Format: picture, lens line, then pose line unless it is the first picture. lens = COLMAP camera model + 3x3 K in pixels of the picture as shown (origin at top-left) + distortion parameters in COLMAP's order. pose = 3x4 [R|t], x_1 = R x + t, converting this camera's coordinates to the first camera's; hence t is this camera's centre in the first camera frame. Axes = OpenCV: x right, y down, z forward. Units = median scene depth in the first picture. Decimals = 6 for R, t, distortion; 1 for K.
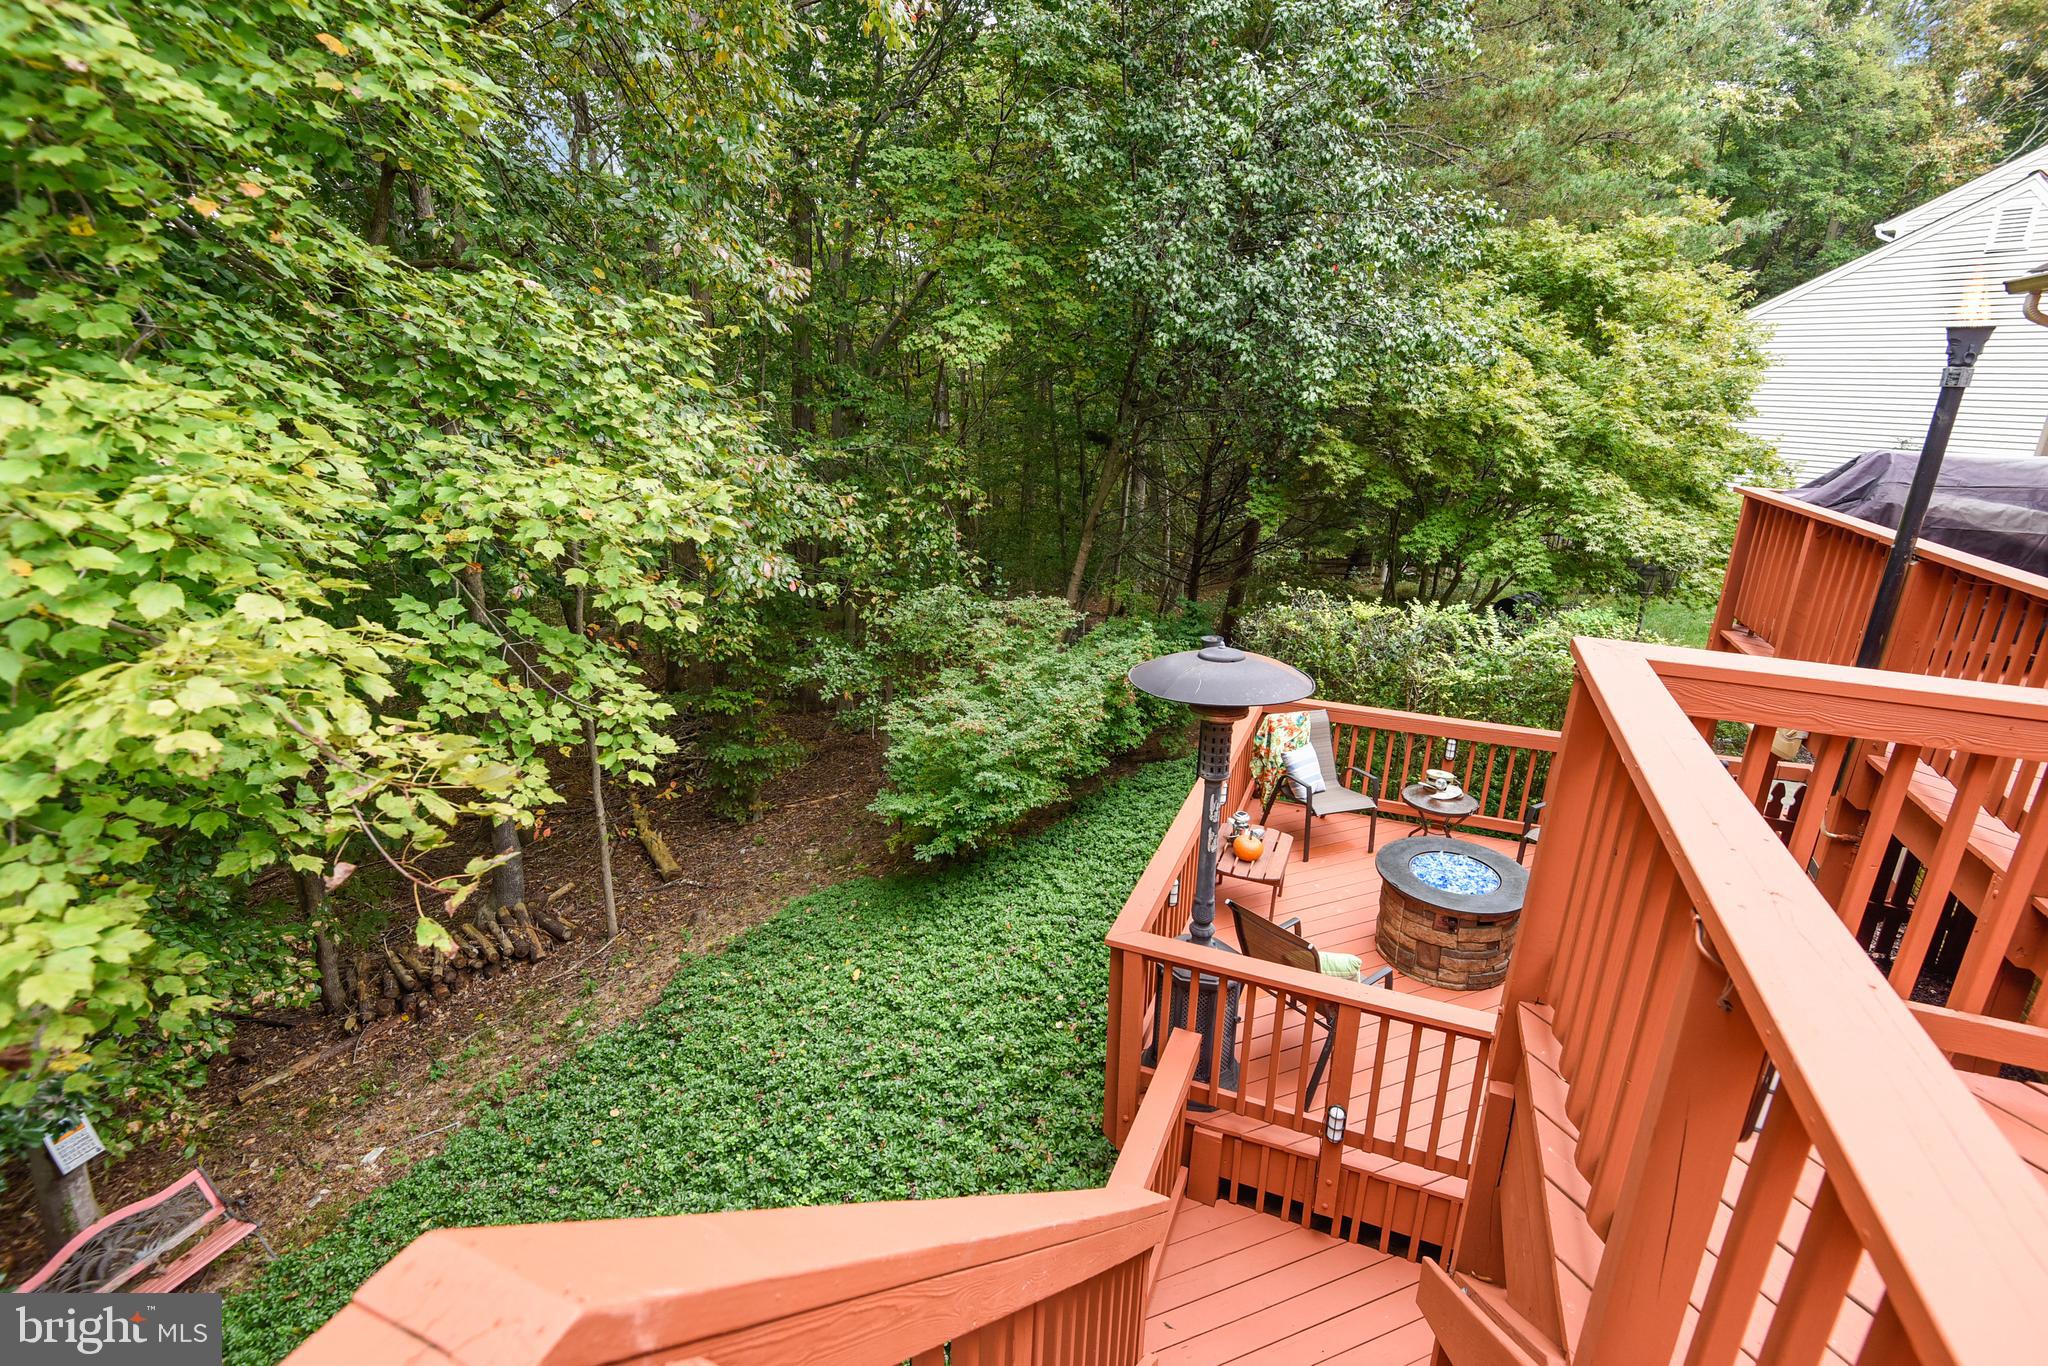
lens RADIAL K [[988.7, 0, 1024.0], [0, 988.7, 683.0], [0, 0, 1]] dist [0.050006, -0.029051]
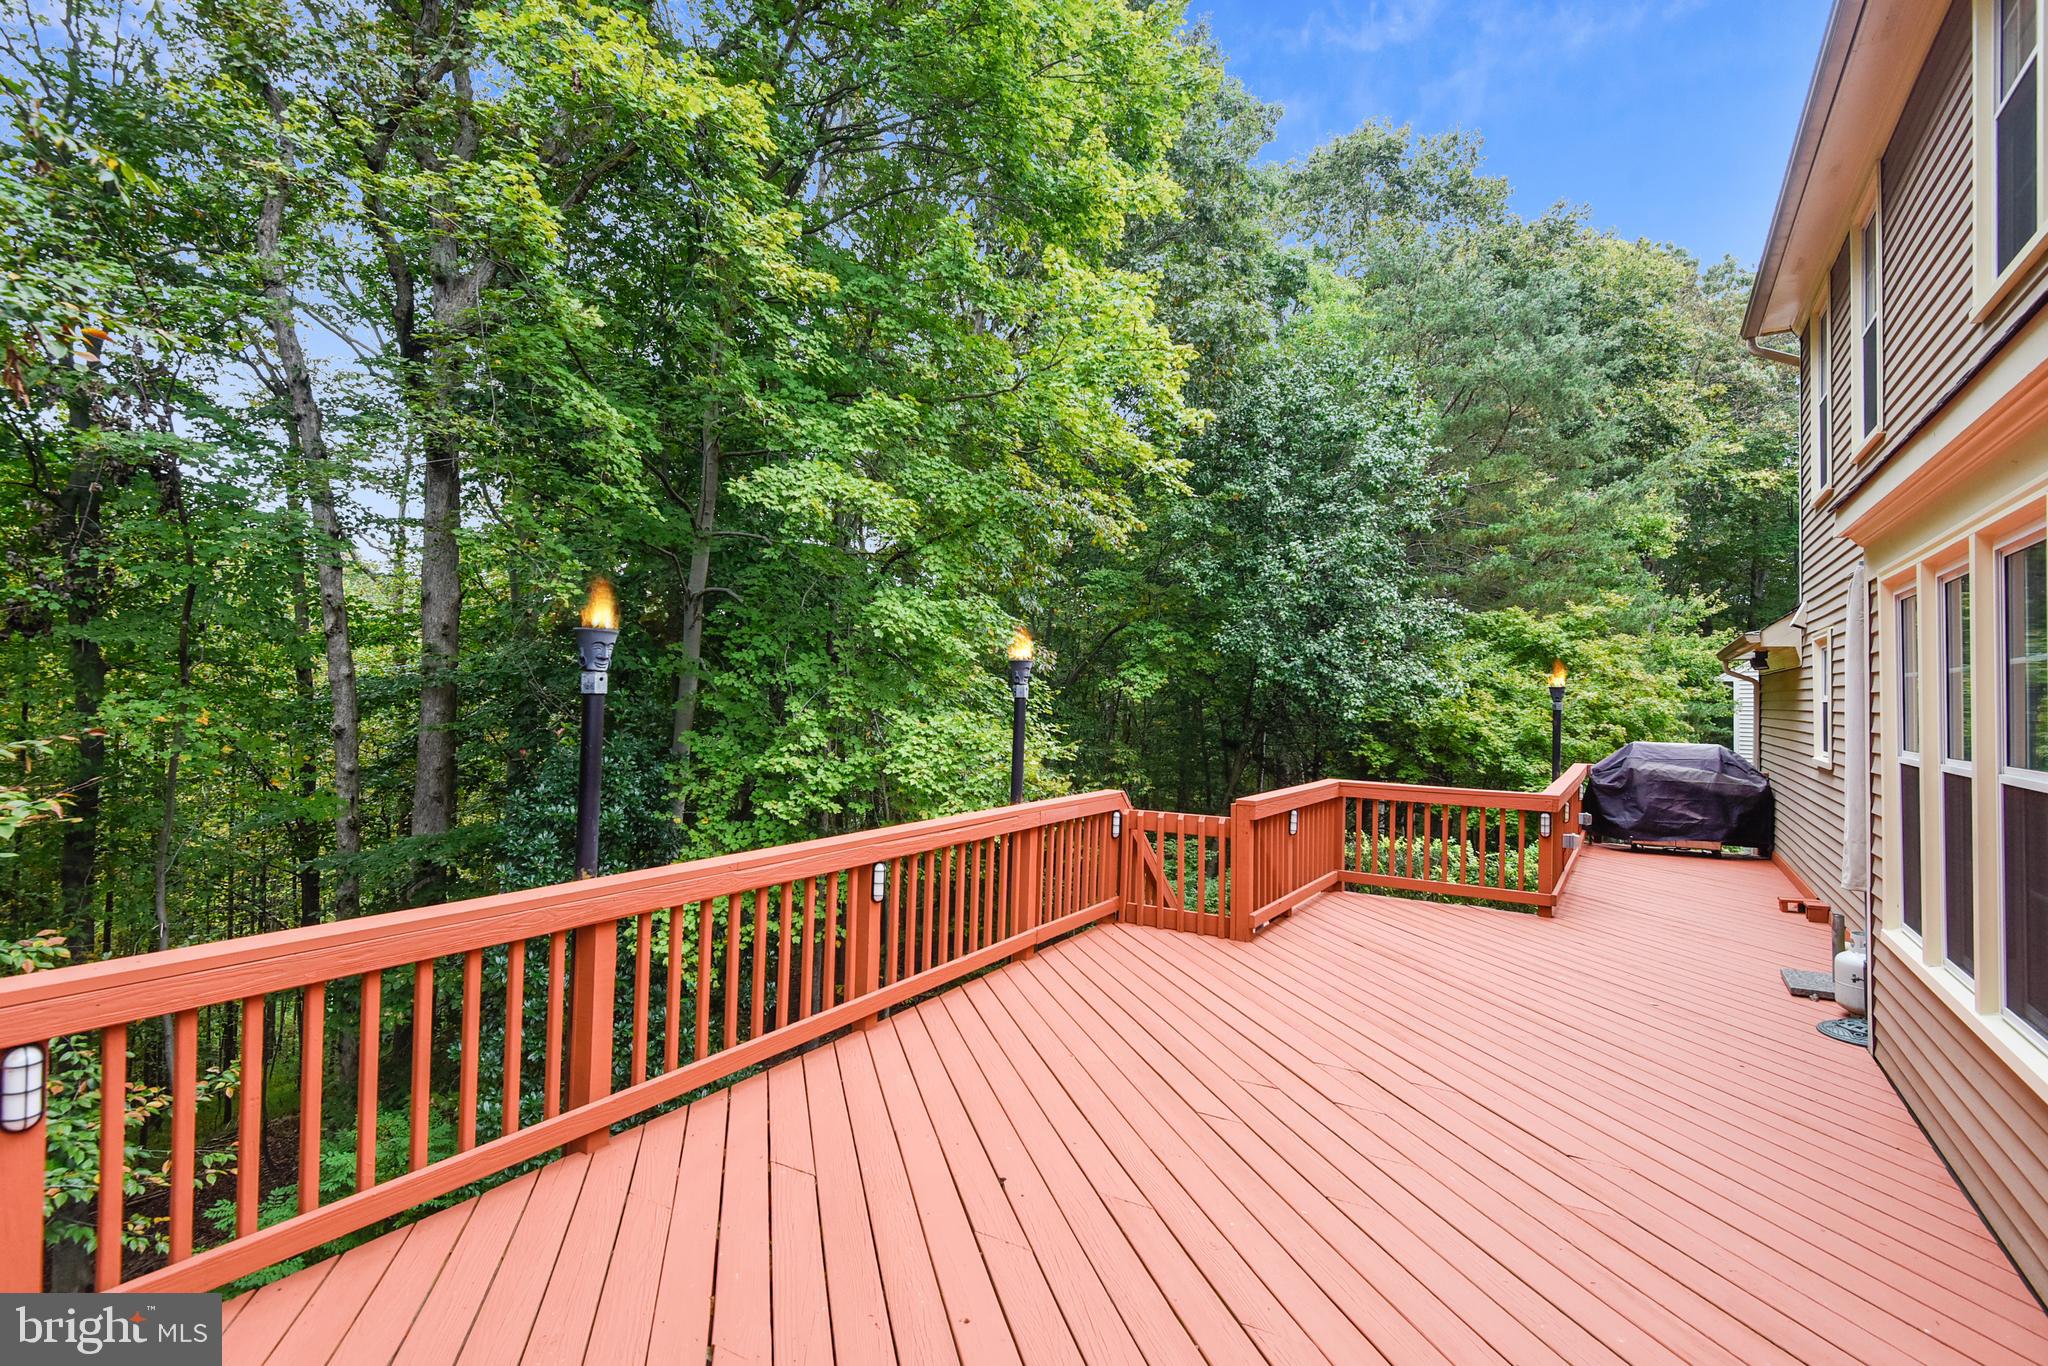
lens RADIAL K [[1002.9, 0, 1018.7], [0, 1002.9, 687.5], [0, 0, 1]] dist [0.016859, -0.000192]
pose [[0.986759, -0.010571, -0.161848, 0.014048], [-0.039699, 0.951779, -0.304204, 0.190390], [0.157259, 0.306601, 0.938757, -0.643807]]
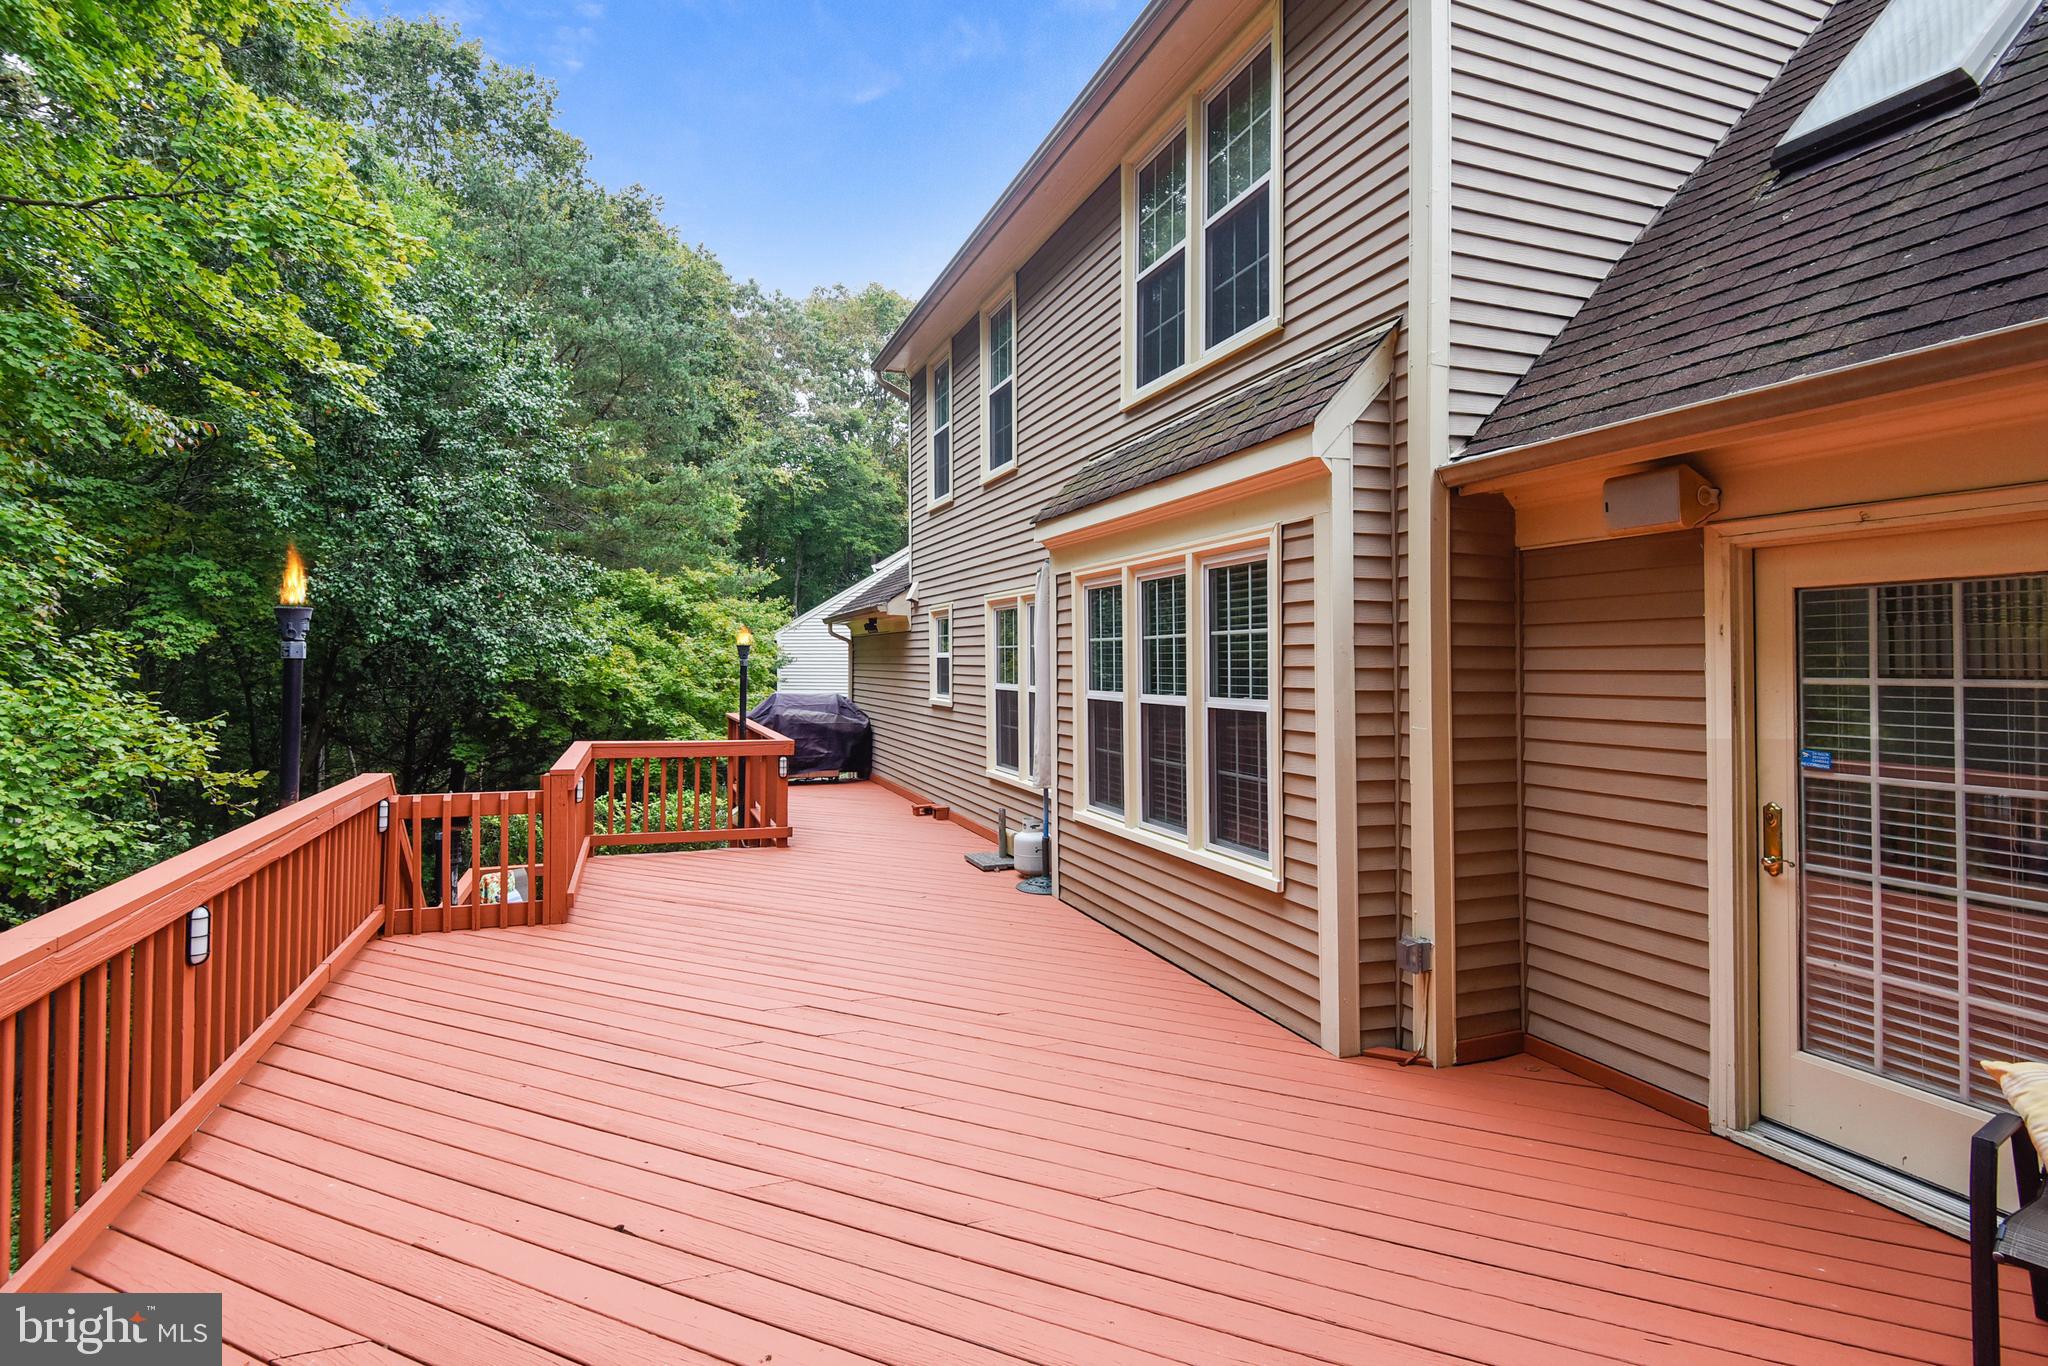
lens RADIAL K [[999.5, 0, 1022.1], [0, 999.5, 668.4], [0, 0, 1]] dist [0.030959, -0.028952]
pose [[0.733424, -0.021891, 0.679419, -0.159177], [0.211005, 0.957443, -0.196928, 0.172686], [-0.646194, 0.287792, 0.706830, -0.598984]]
